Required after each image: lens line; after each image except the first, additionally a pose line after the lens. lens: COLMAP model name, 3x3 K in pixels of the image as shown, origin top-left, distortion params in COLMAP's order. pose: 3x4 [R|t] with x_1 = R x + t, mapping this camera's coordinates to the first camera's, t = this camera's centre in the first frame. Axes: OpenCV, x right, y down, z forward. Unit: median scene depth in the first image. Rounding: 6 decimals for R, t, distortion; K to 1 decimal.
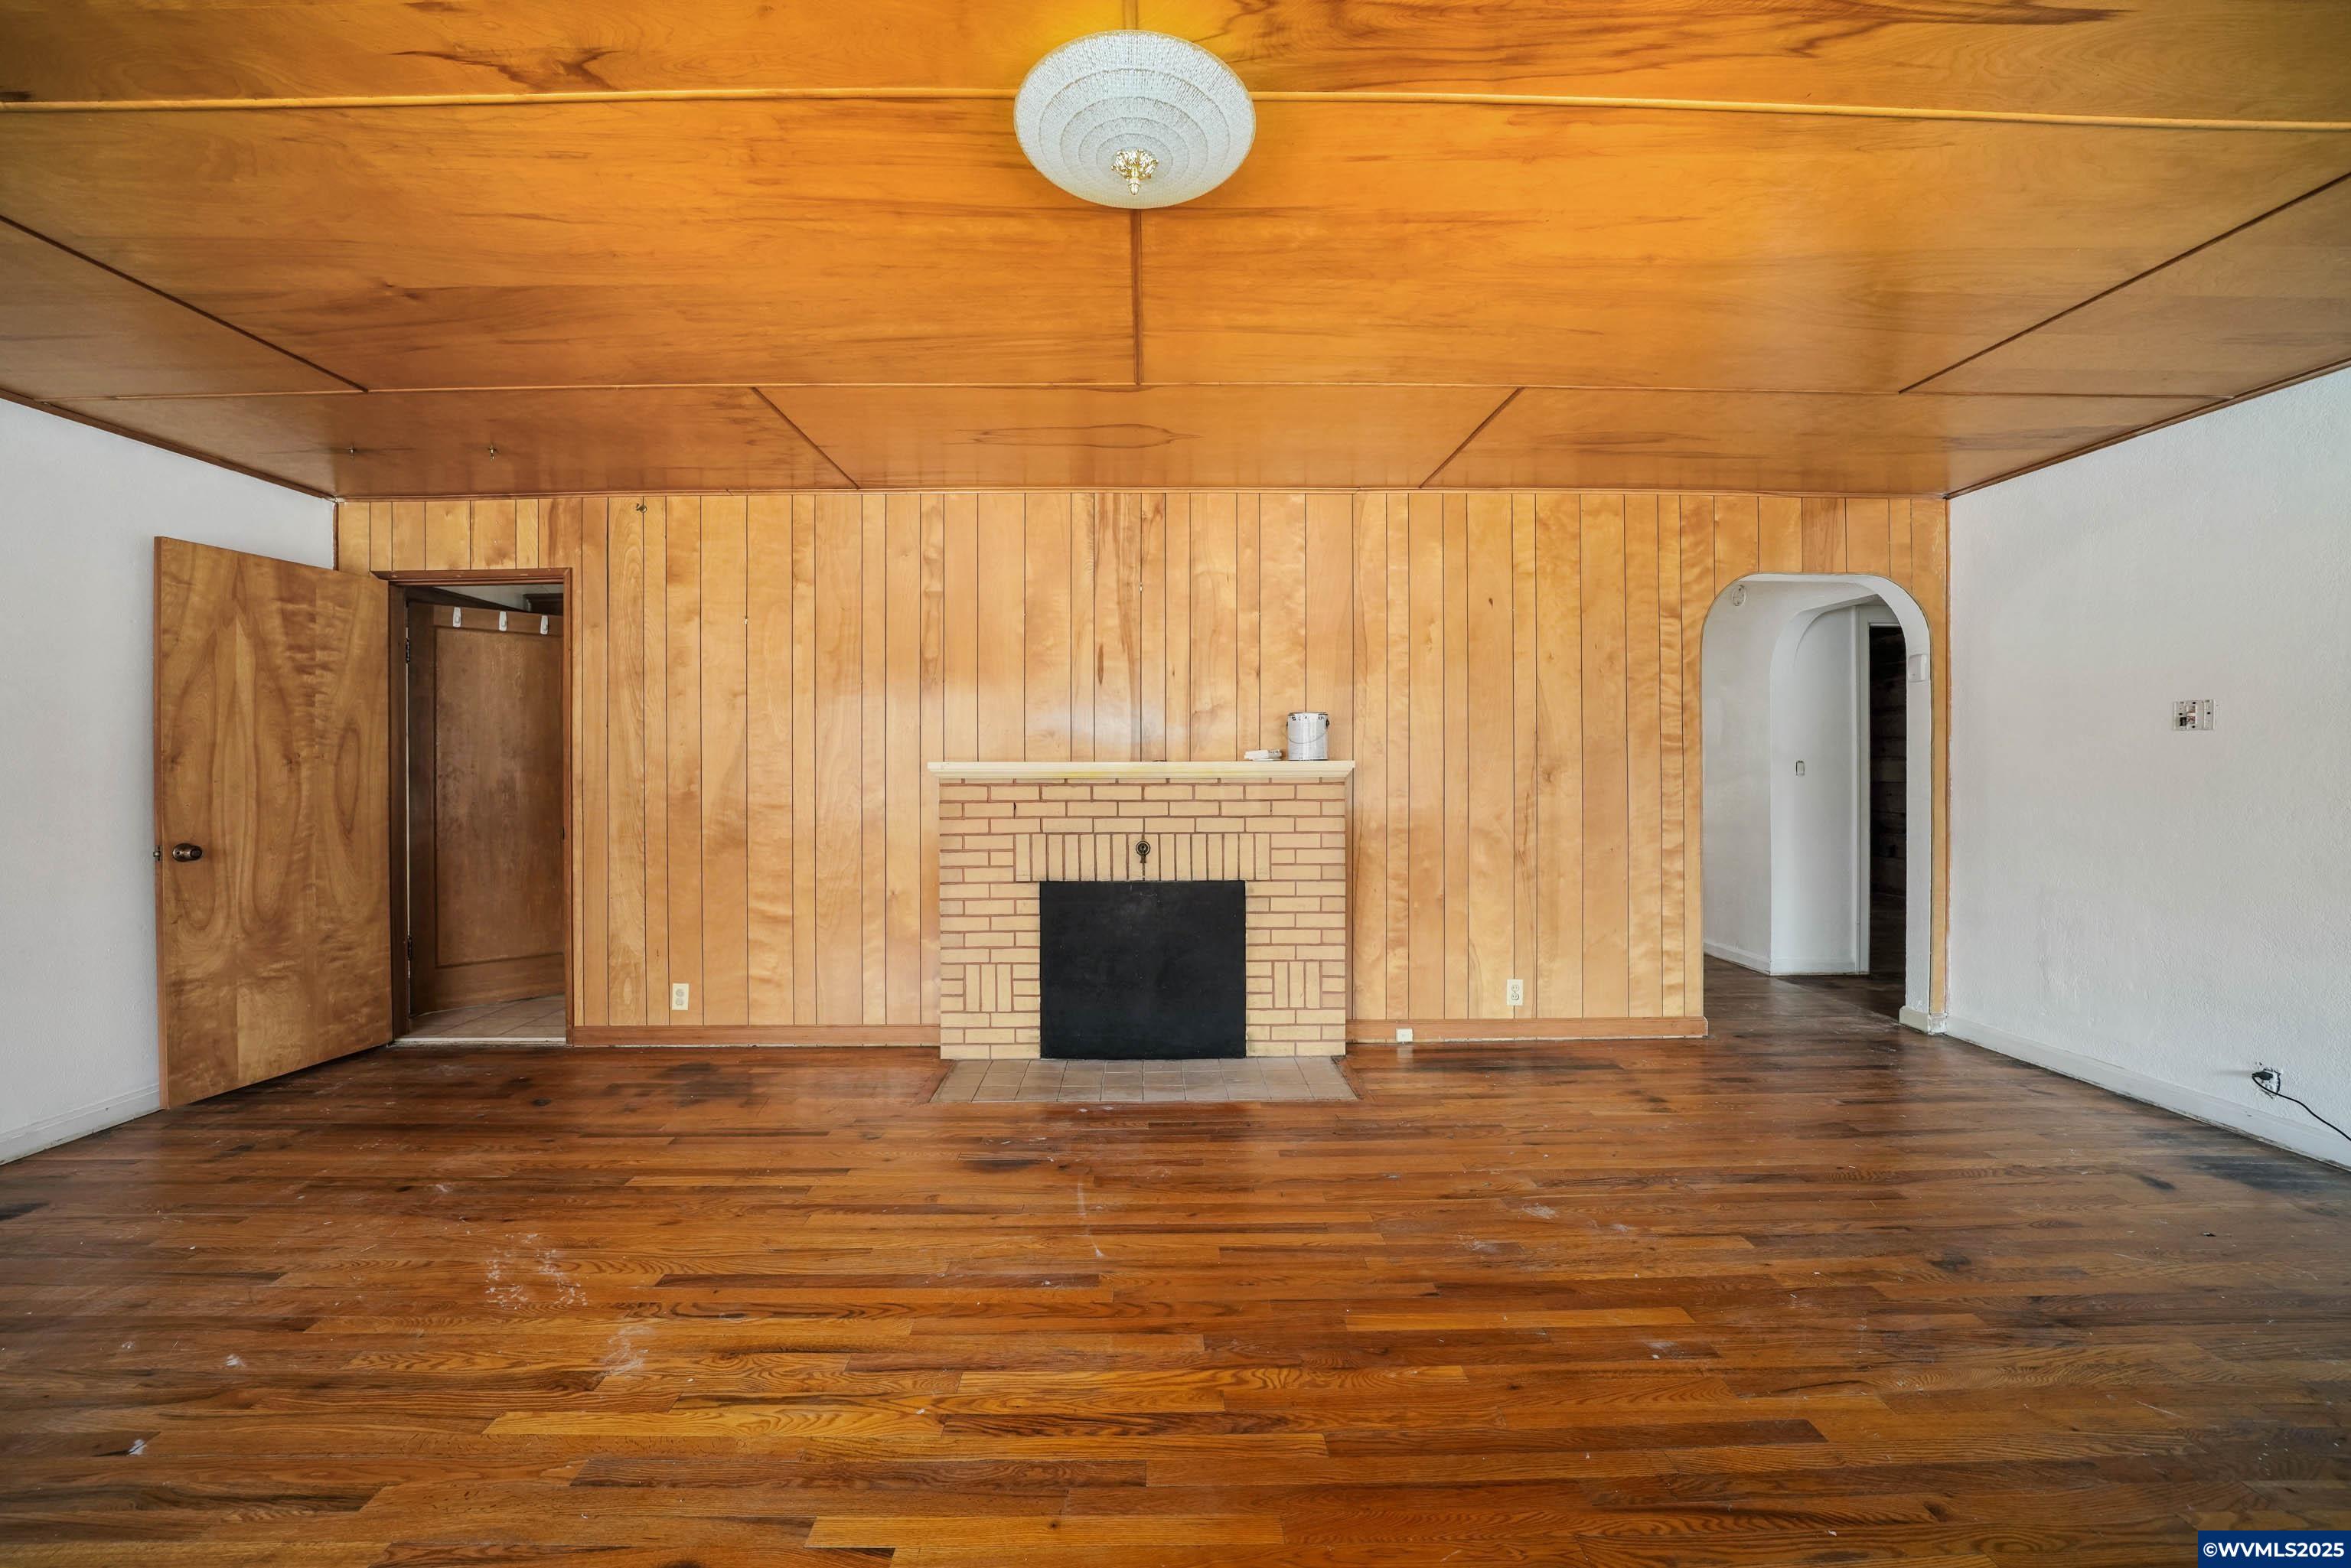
lens RADIAL K [[885.8, 0, 1162.1], [0, 885.8, 757.1], [0, 0, 1]] dist [-0.022228, 0.000161]
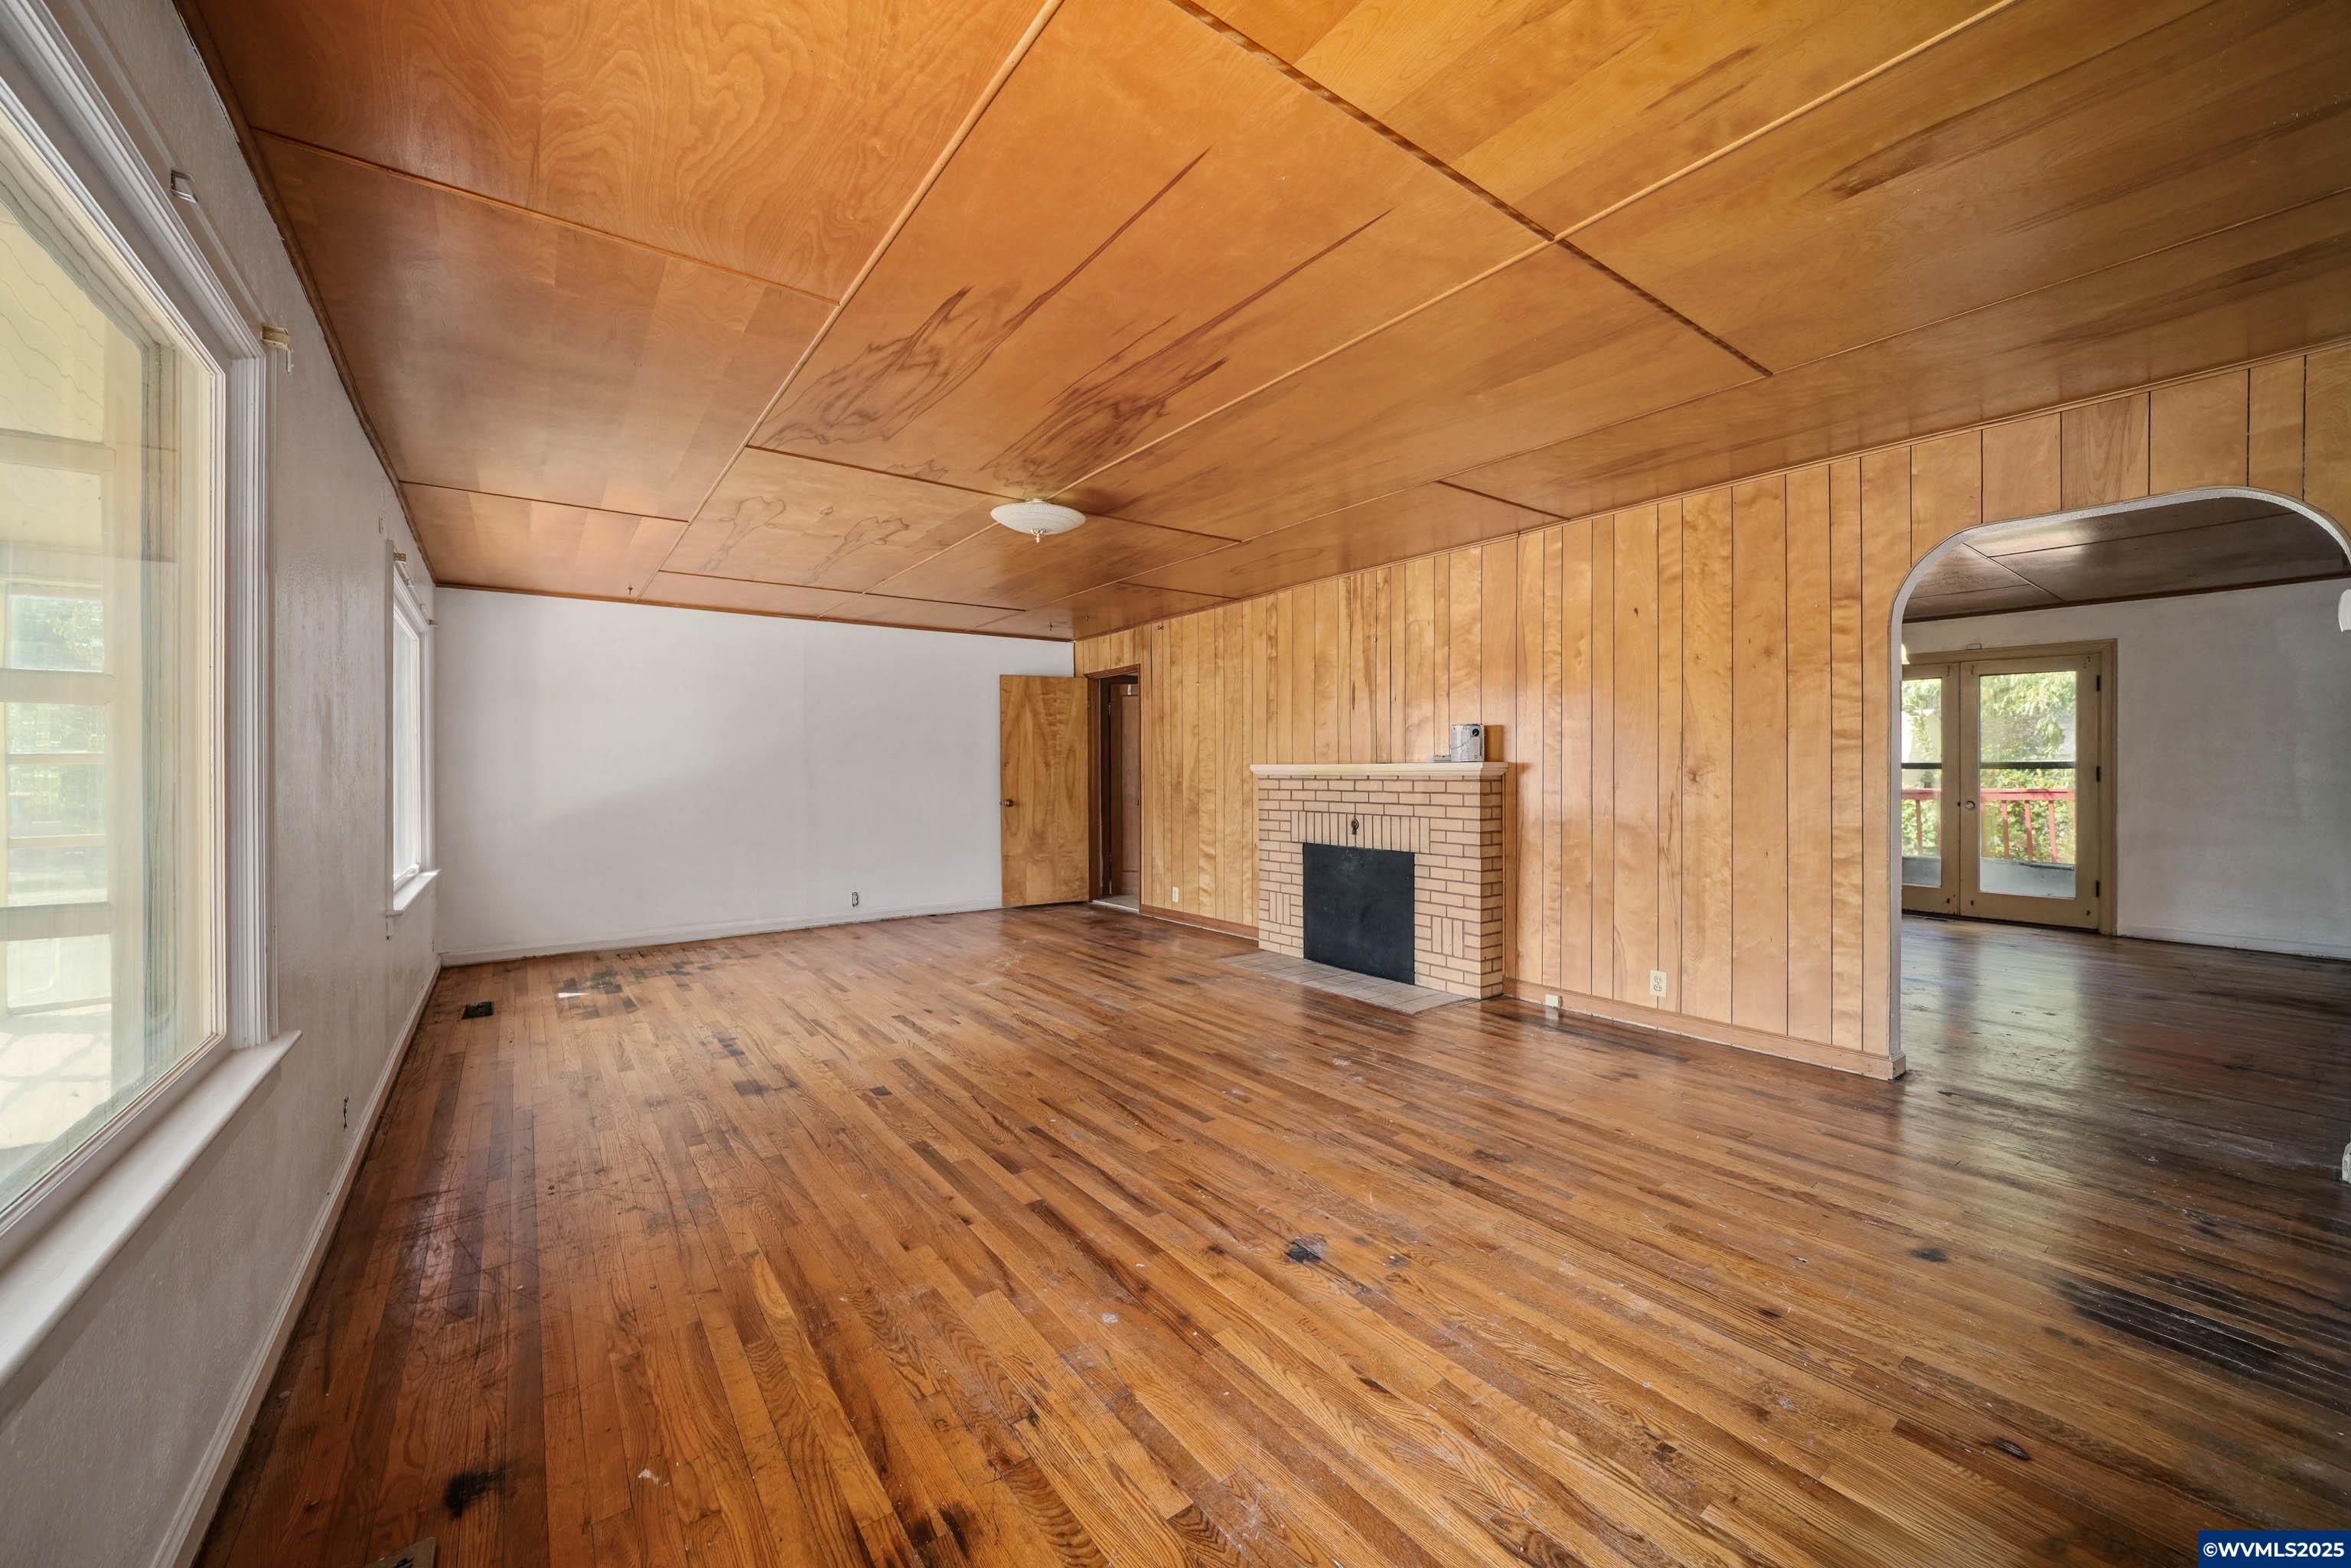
lens RADIAL K [[885.8, 0, 1162.1], [0, 885.8, 757.1], [0, 0, 1]] dist [-0.022228, 0.000161]
pose [[0.579590, -0.010426, -0.814842, 0.961957], [0.010045, 0.999934, -0.005649, -0.000708], [0.814847, -0.004911, 0.579656, -0.082364]]
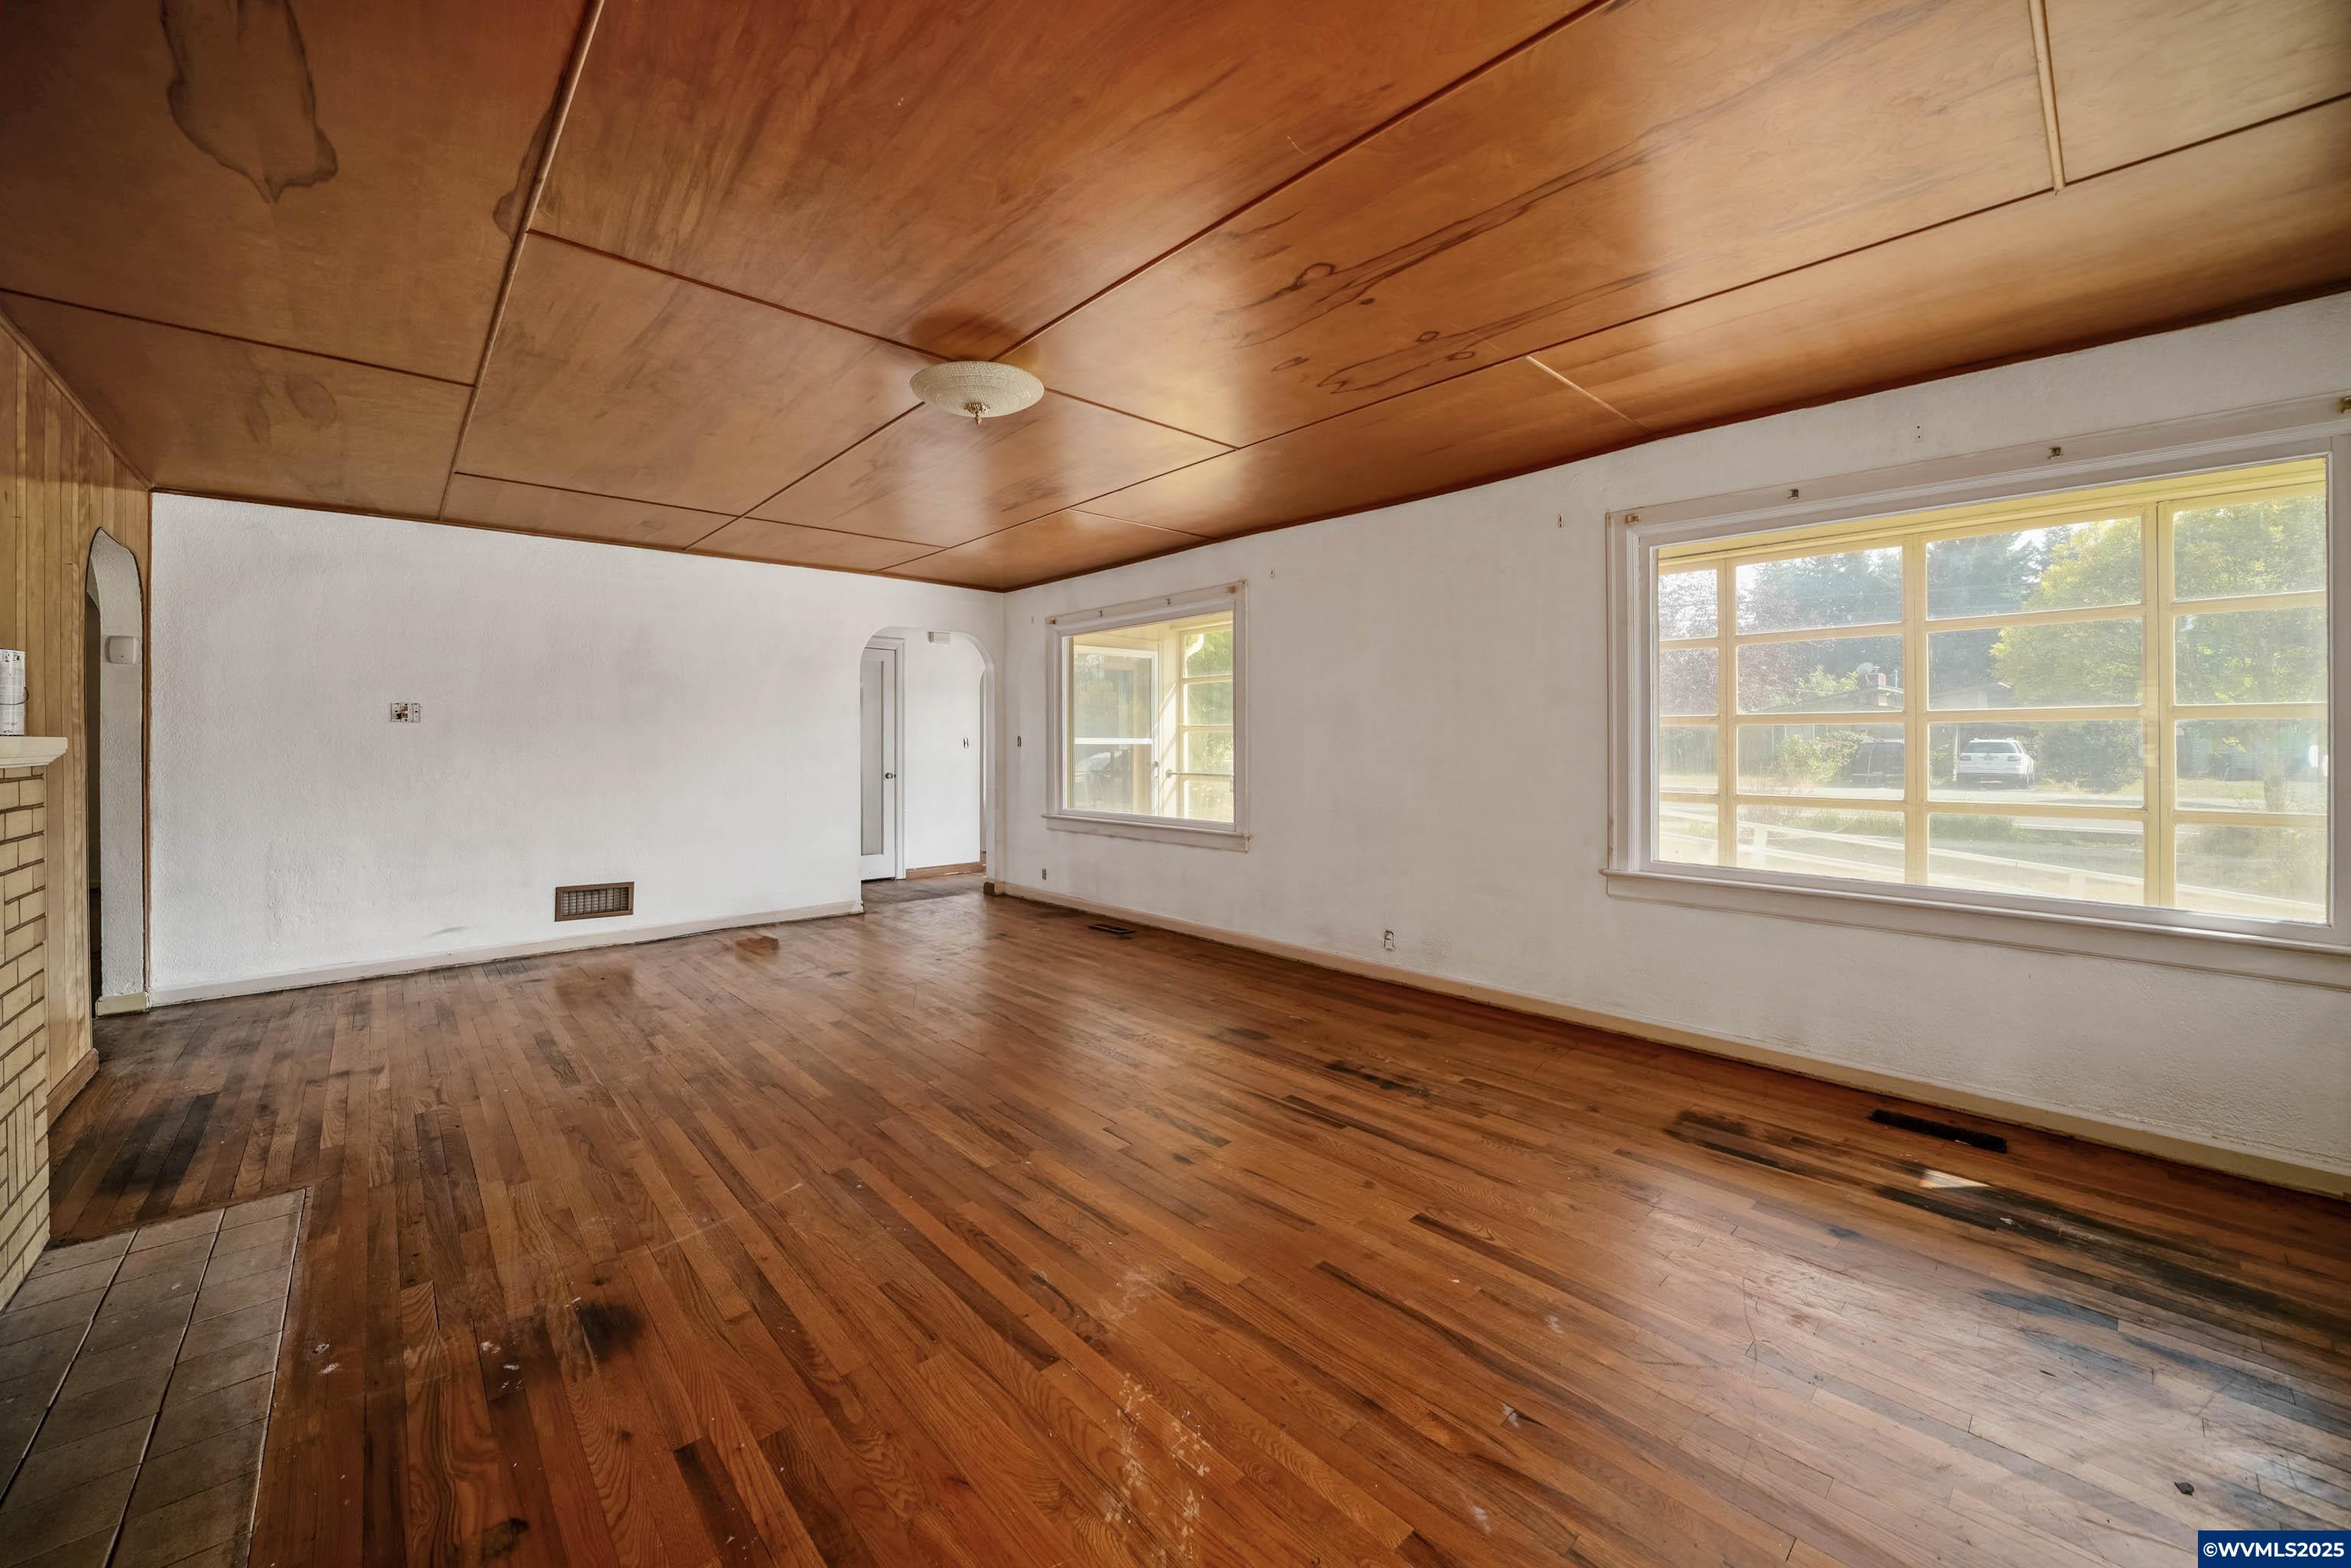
lens RADIAL K [[885.8, 0, 1162.1], [0, 885.8, 757.1], [0, 0, 1]] dist [-0.022228, 0.000161]
pose [[-0.658837, -0.004171, 0.752274, -0.700645], [0.001009, 0.999979, 0.006429, 0.016204], [-0.752285, 0.004995, -0.658819, 0.813064]]
